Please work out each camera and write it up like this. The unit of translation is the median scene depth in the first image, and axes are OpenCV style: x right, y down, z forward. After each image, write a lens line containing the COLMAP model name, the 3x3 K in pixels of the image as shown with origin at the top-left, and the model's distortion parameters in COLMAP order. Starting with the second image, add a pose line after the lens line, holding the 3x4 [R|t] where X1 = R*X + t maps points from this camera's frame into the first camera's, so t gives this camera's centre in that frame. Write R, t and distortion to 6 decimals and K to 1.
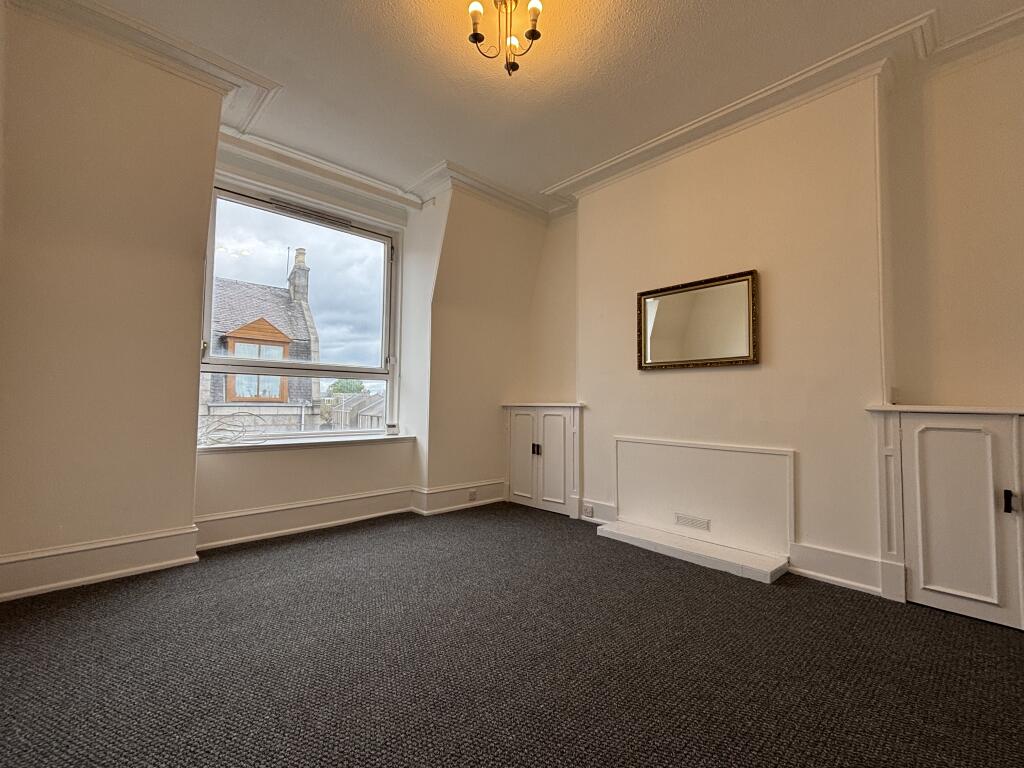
lens RADIAL K [[453.7, 0, 502.5], [0, 453.7, 382.5], [0, 0, 1]] dist [0.005025, -0.000042]
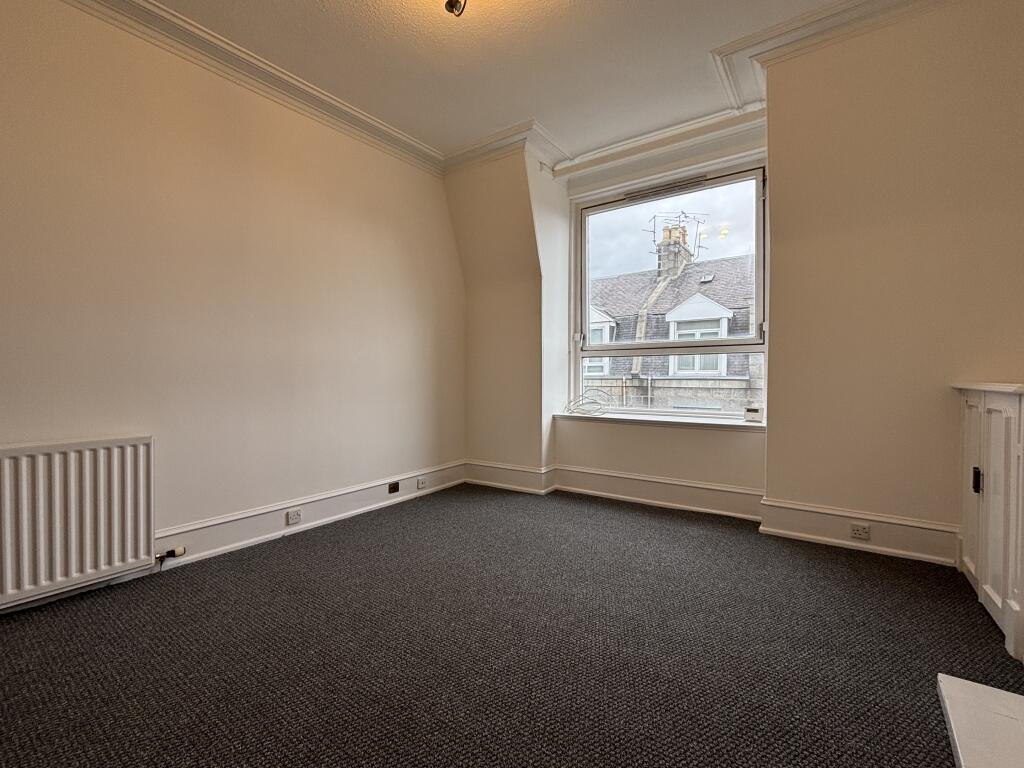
lens RADIAL K [[453.7, 0, 519.4], [0, 453.7, 384.2], [0, 0, 1]] dist [0.005025, -0.000042]
pose [[0.215362, 0.013273, -0.976444, 0.549685], [0.047336, 0.998590, 0.024014, 0.013861], [0.975386, -0.051393, 0.214431, 0.531184]]
